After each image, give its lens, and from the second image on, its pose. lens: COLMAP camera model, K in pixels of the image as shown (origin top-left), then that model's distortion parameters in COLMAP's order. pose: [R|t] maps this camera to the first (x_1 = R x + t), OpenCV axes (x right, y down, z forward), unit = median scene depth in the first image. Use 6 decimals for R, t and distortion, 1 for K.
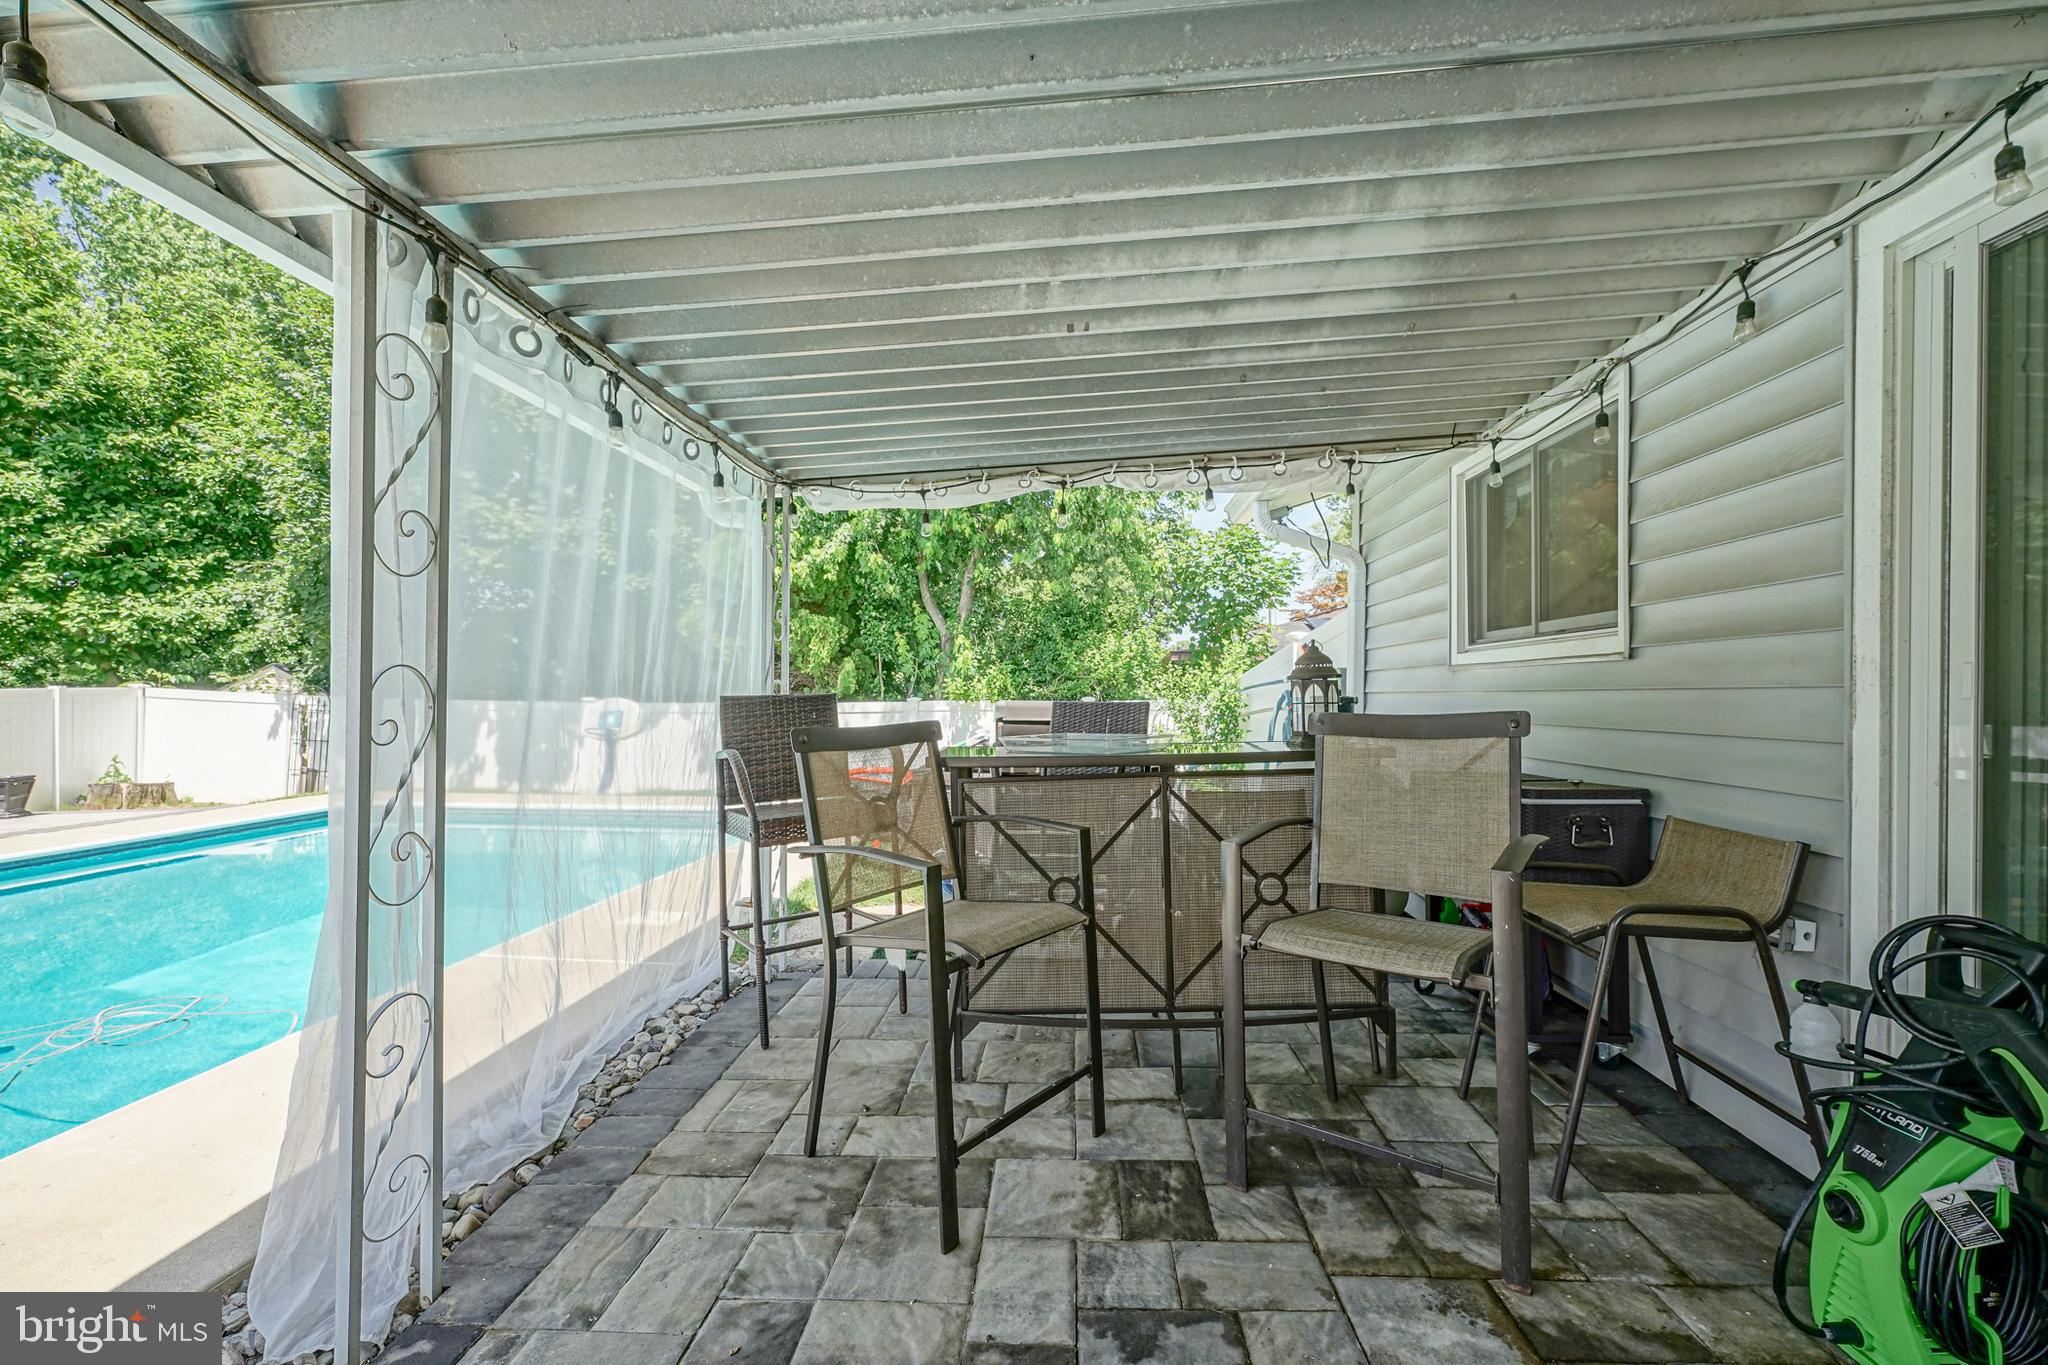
lens RADIAL K [[830.8, 0, 1026.1], [0, 830.8, 684.2], [0, 0, 1]] dist [-0.002113, 0.000725]
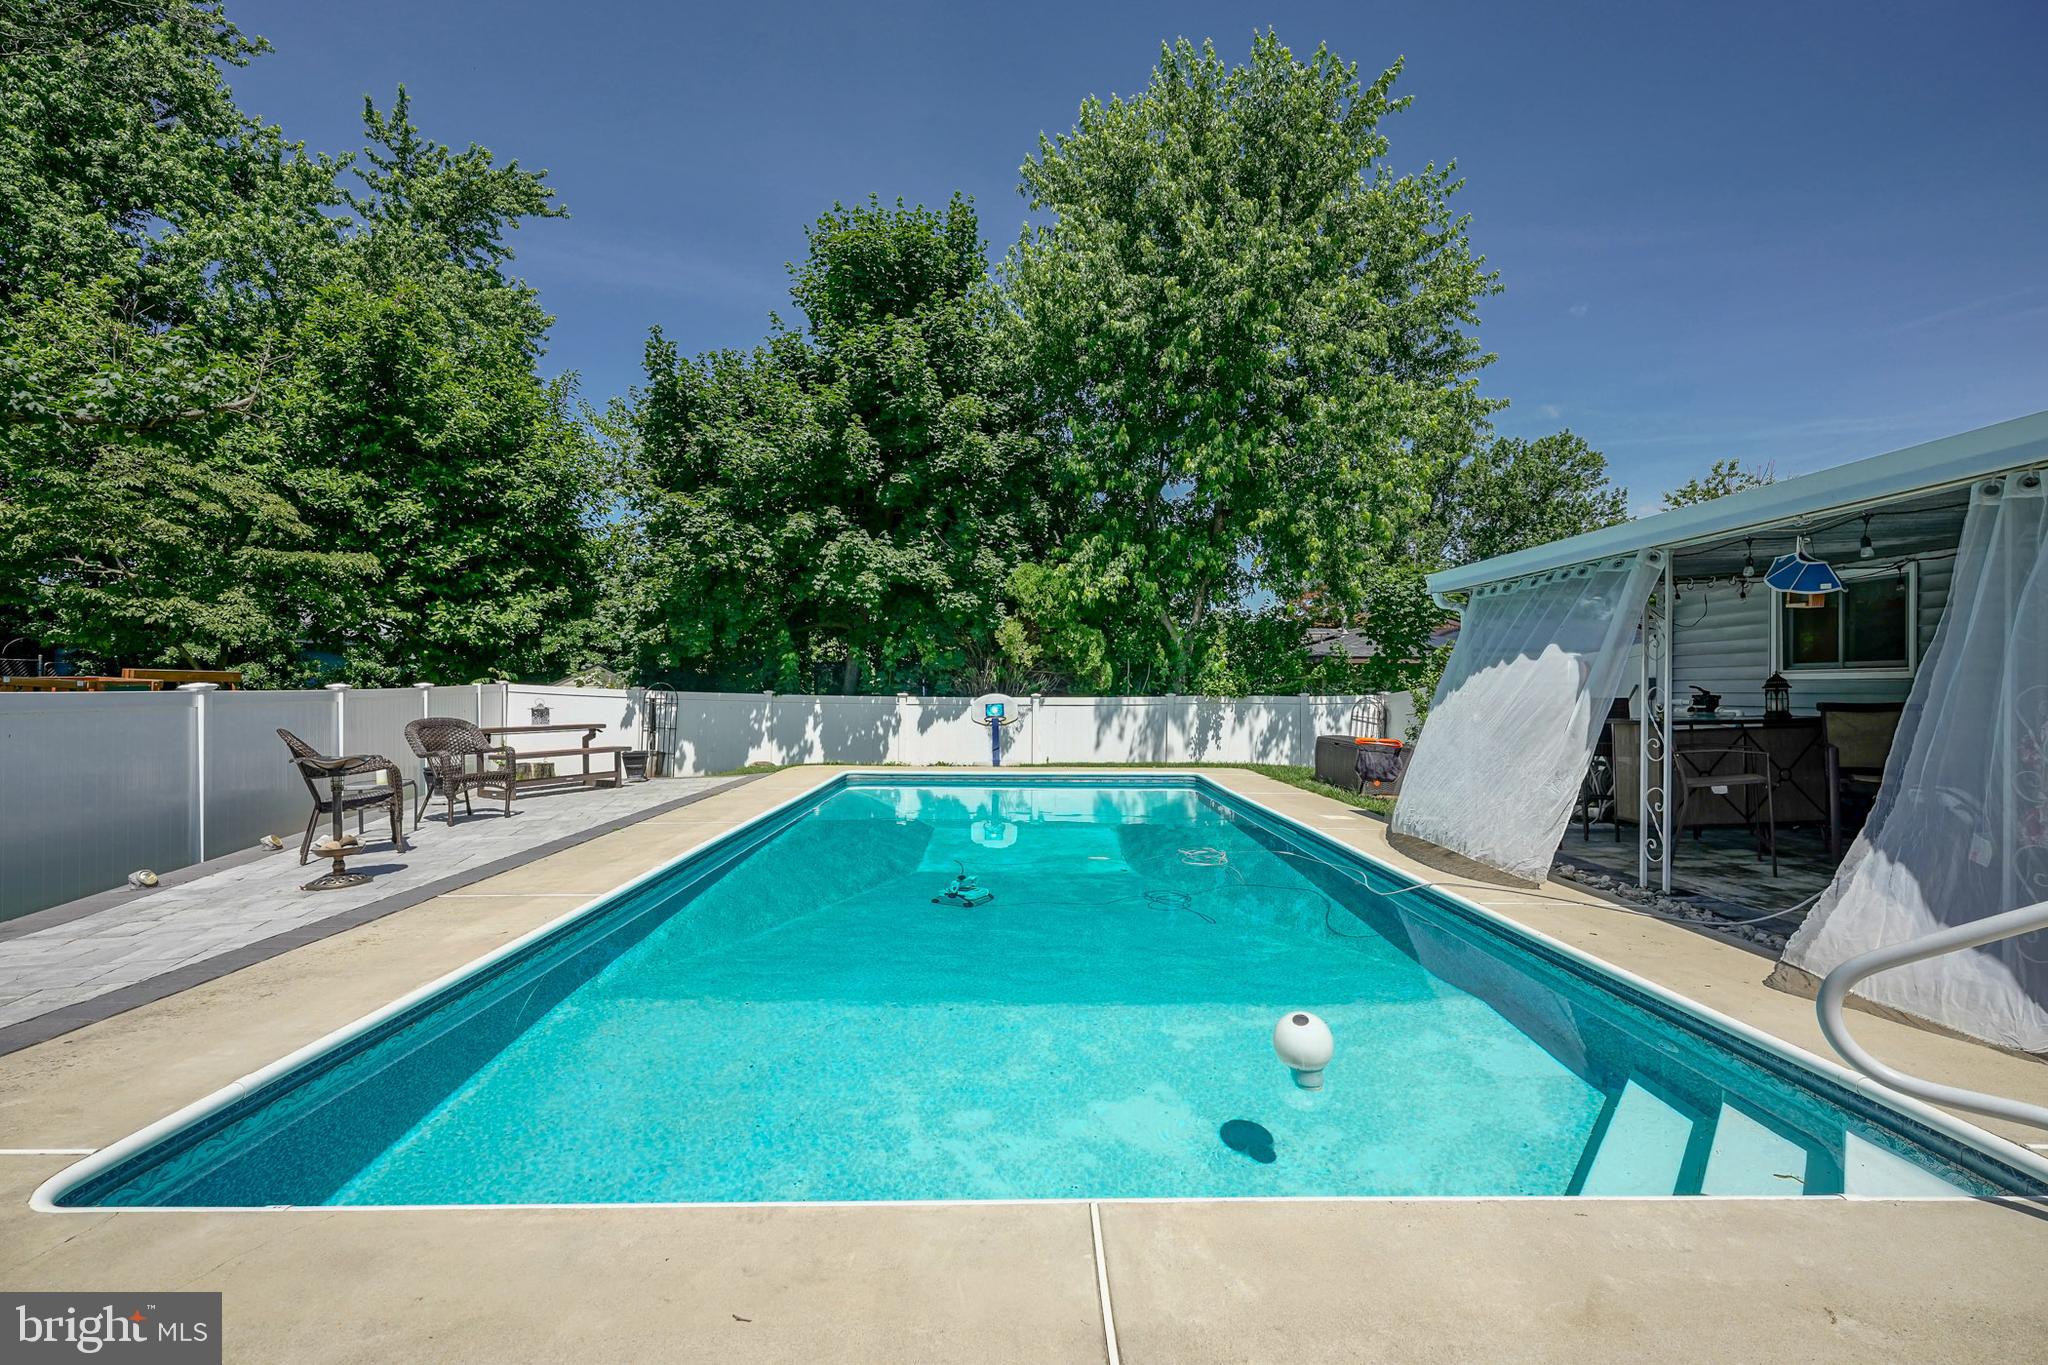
lens RADIAL K [[830.8, 0, 1028.9], [0, 830.8, 697.4], [0, 0, 1]] dist [-0.002113, 0.000725]
pose [[0.995230, -0.000023, 0.097554, -2.189180], [-0.002250, 0.999729, 0.023189, -0.033479], [-0.097528, -0.023298, 0.994960, -1.228908]]
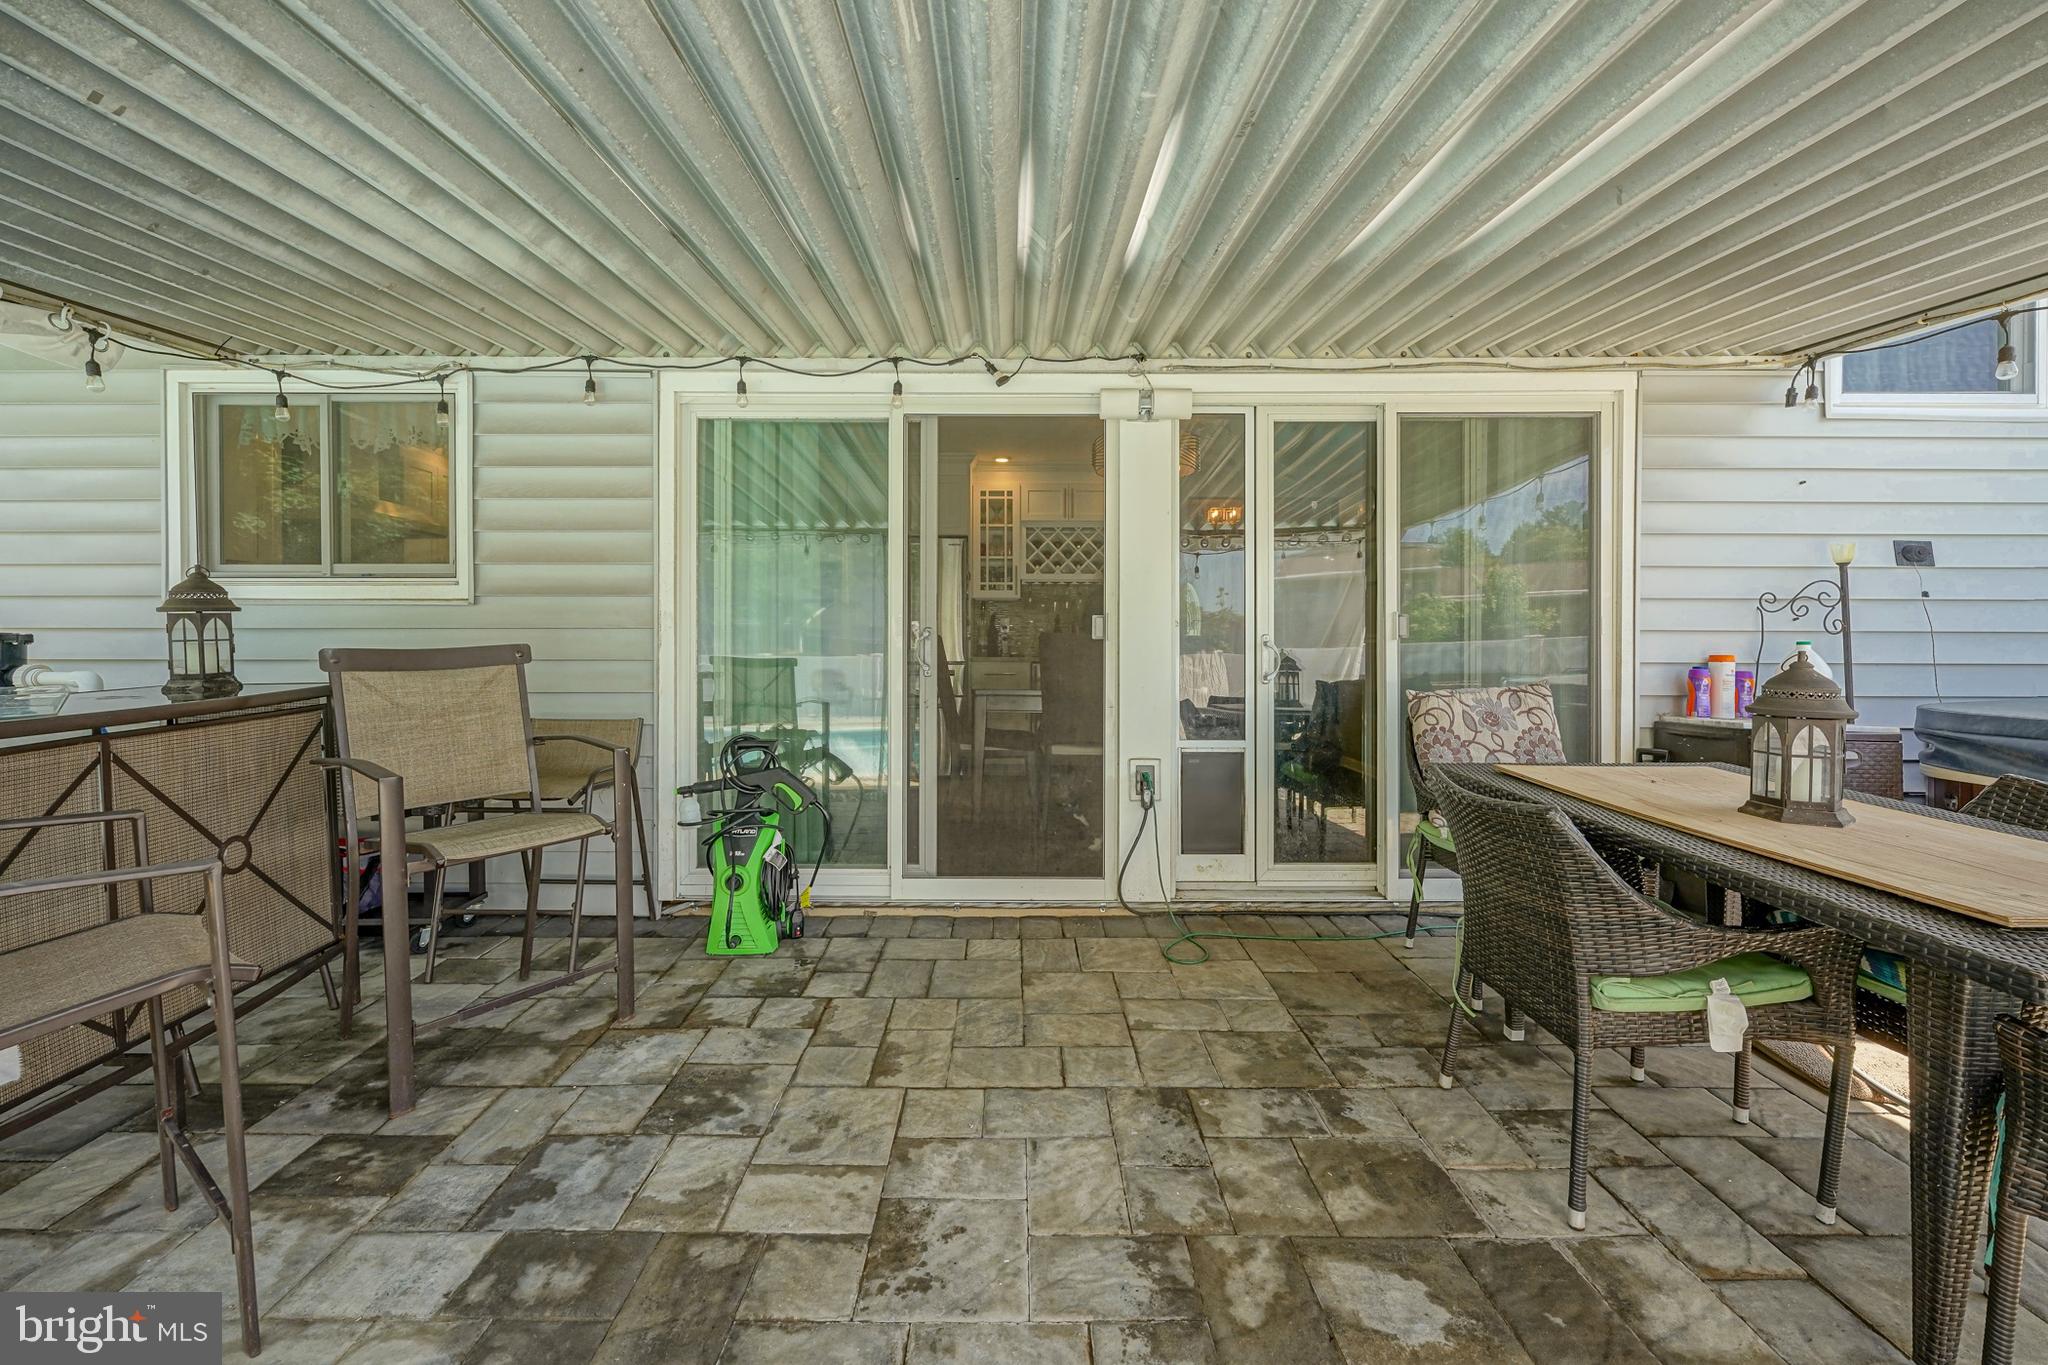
lens RADIAL K [[830.8, 0, 1025.8], [0, 830.8, 647.3], [0, 0, 1]] dist [-0.002113, 0.000725]
pose [[-0.072336, -0.008401, 0.997345, -0.627979], [-0.011904, 0.999901, 0.007559, 0.015559], [-0.997309, -0.011325, -0.072428, 0.248975]]
